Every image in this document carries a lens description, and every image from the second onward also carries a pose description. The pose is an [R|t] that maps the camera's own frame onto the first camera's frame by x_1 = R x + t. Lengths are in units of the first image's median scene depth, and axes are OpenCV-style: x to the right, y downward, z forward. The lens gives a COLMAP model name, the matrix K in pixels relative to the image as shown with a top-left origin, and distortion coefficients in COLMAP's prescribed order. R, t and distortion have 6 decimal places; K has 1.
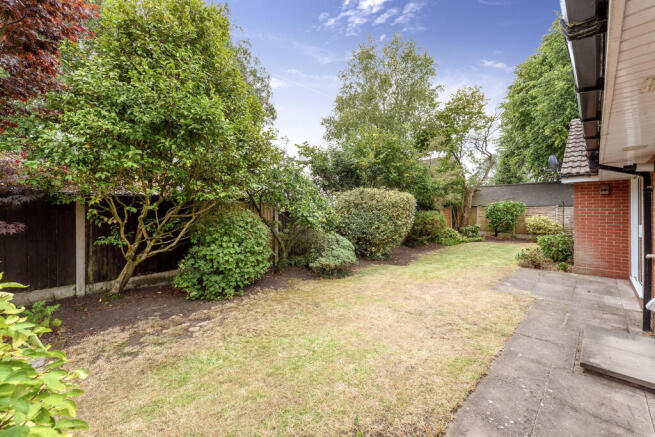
lens RADIAL K [[256.1, 0, 325.6], [0, 256.1, 215.6], [0, 0, 1]] dist [0.002443, -0.000325]
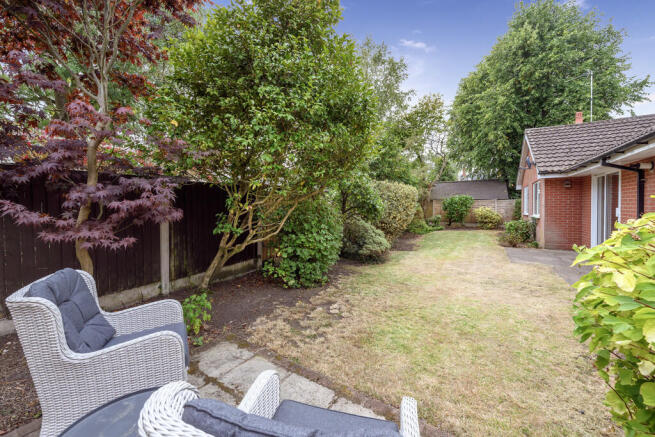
lens RADIAL K [[256.1, 0, 327.0], [0, 256.1, 216.1], [0, 0, 1]] dist [0.002443, -0.000325]
pose [[0.971548, -0.017368, 0.236206, -0.607260], [0.013045, 0.999718, 0.019852, 0.031873], [-0.236484, -0.016206, 0.971500, 0.013601]]
